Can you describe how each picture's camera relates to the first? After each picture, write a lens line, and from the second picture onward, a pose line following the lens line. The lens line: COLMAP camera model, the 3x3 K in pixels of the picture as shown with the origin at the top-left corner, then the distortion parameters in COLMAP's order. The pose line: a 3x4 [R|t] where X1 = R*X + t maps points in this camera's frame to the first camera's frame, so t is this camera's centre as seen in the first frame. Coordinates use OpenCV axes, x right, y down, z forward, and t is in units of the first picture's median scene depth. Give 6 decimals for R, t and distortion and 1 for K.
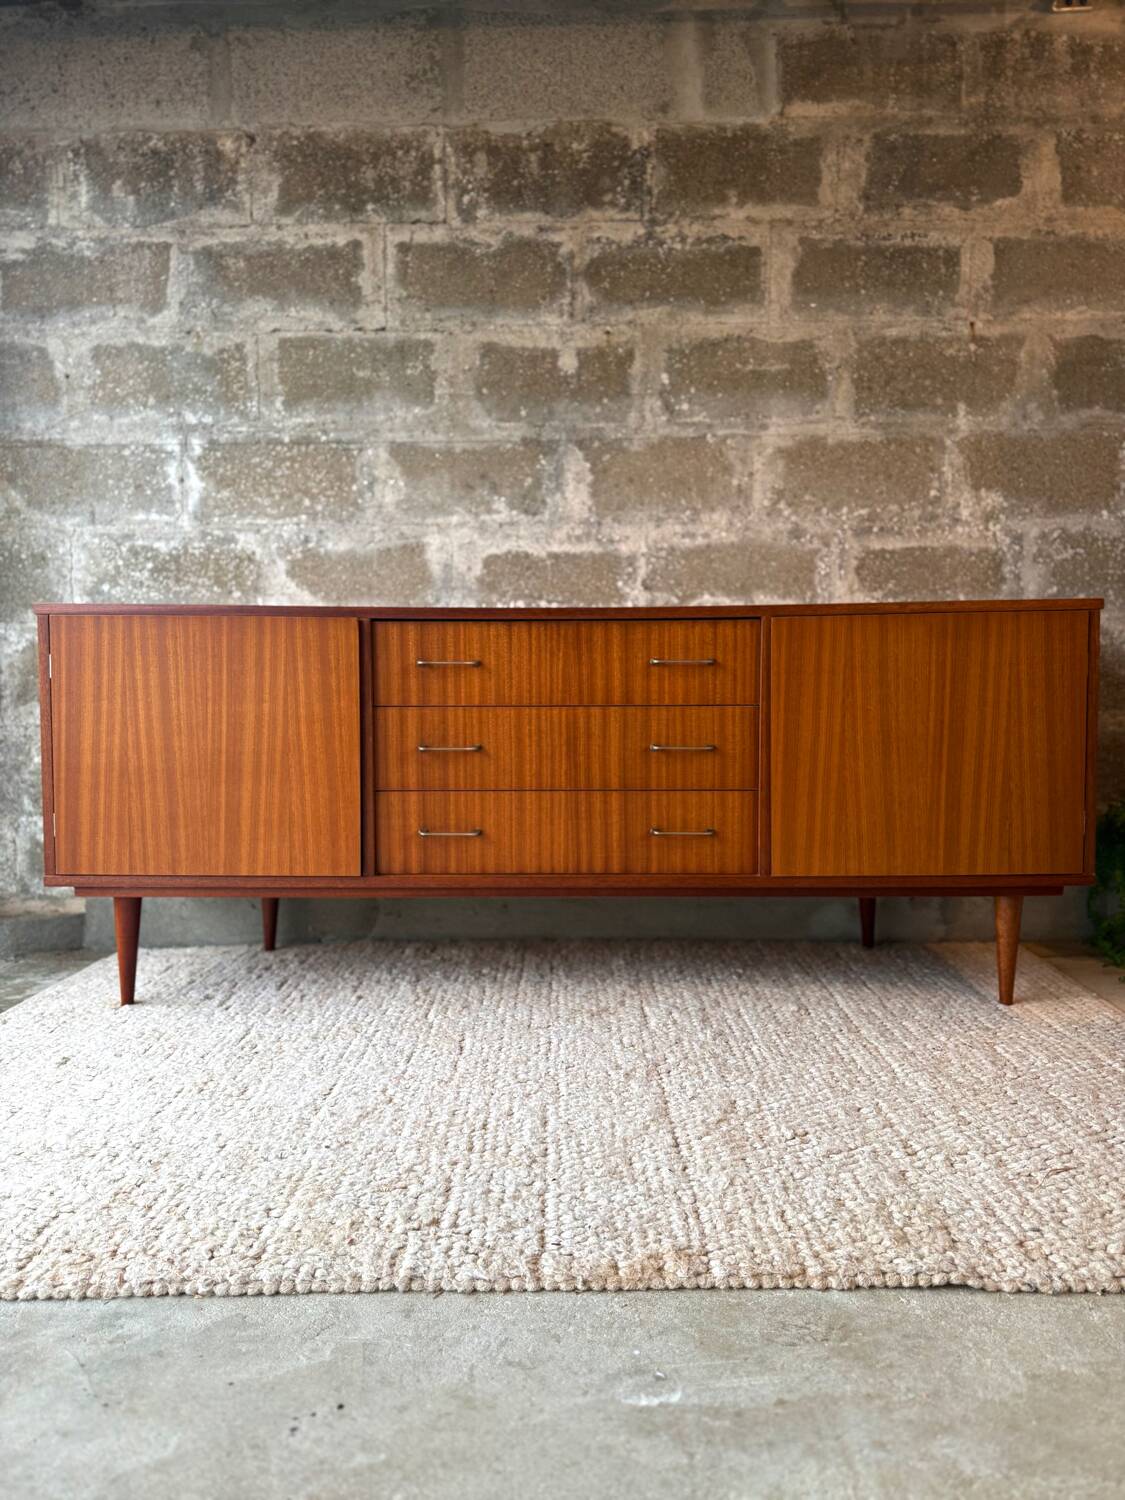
lens RADIAL K [[1069.1, 0, 563.5], [0, 1069.1, 759.7], [0, 0, 1]] dist [0.111008, -0.091754]
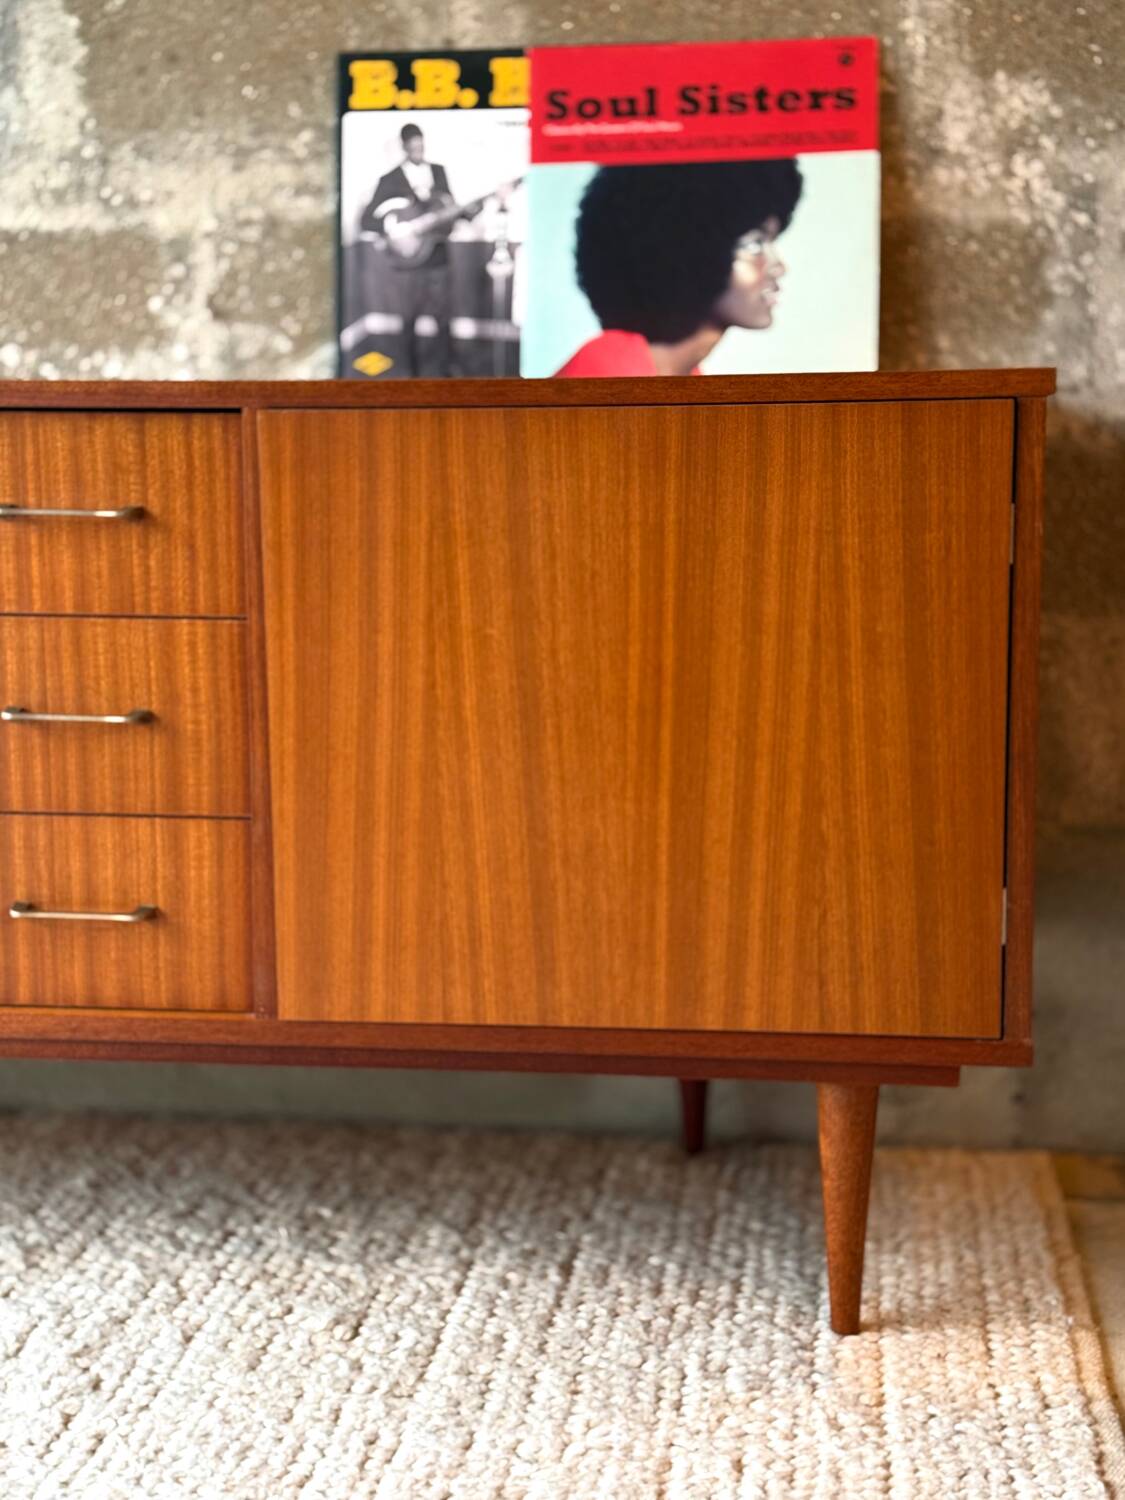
lens RADIAL K [[2202.1, 0, 566.5], [0, 2202.1, 769.5], [0, 0, 1]] dist [0.124657, 0.000000]
pose [[0.992127, 0.023515, -0.123012, 0.335691], [-0.014273, 0.997046, 0.075475, -0.047925], [0.124423, -0.073125, 0.989531, 0.122572]]
